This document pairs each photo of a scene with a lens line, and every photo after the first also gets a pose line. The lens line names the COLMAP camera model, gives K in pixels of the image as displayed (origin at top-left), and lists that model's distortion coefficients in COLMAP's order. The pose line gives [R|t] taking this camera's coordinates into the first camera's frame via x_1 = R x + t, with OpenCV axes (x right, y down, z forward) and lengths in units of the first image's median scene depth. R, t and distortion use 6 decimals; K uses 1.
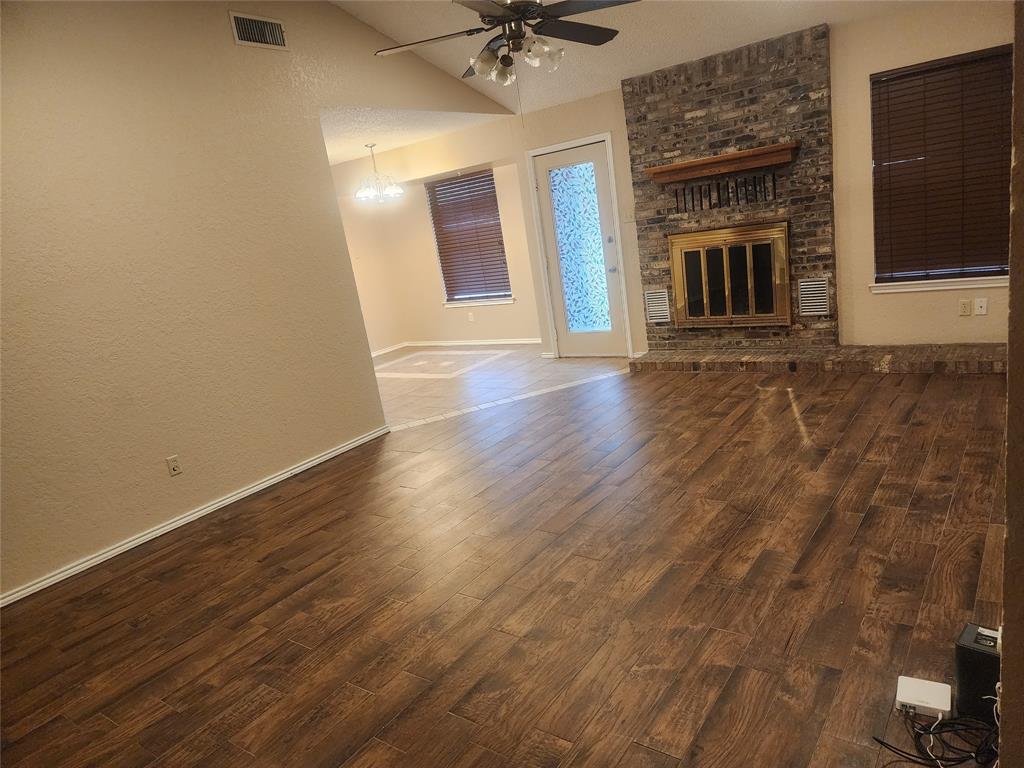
lens RADIAL K [[680.4, 0, 512.0], [0, 680.4, 384.0], [0, 0, 1]] dist [0.097570, -0.082014]
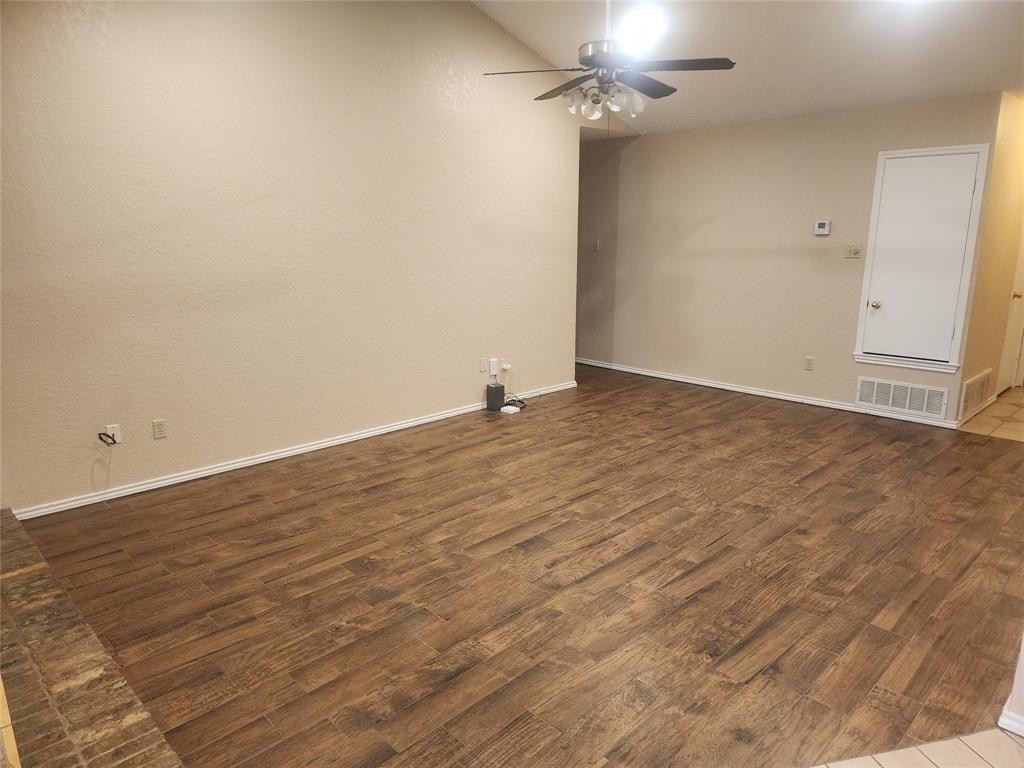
lens RADIAL K [[680.4, 0, 512.0], [0, 680.4, 384.0], [0, 0, 1]] dist [0.097570, -0.082014]
pose [[-0.974067, 0.112386, 0.196372, -0.005236], [0.187209, 0.887746, 0.420548, -0.264741], [-0.127065, 0.446405, -0.885764, 1.049375]]
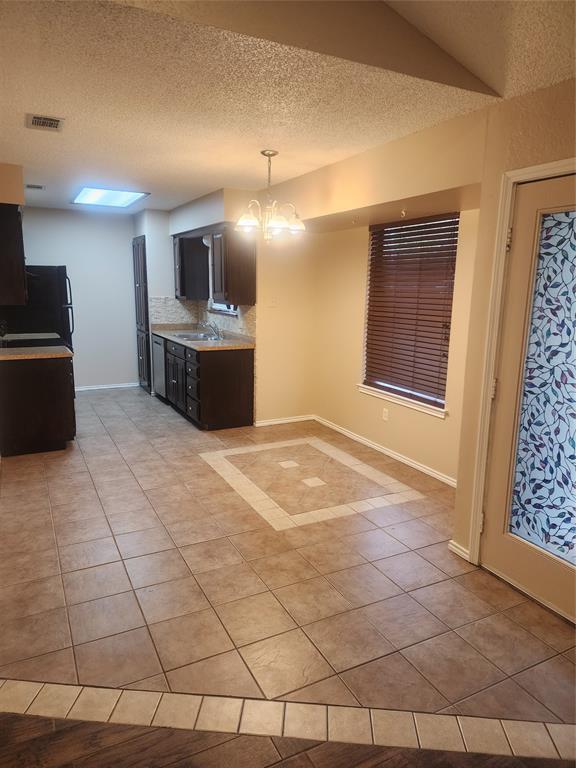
lens RADIAL K [[510.3, 0, 285.1], [0, 510.3, 370.4], [0, 0, 1]] dist [0.097570, -0.082014]
pose [[0.885076, 0.241039, -0.398171, 0.065223], [-0.254724, 0.966826, 0.019068, -0.165598], [0.389558, 0.084547, 0.917113, 0.601236]]
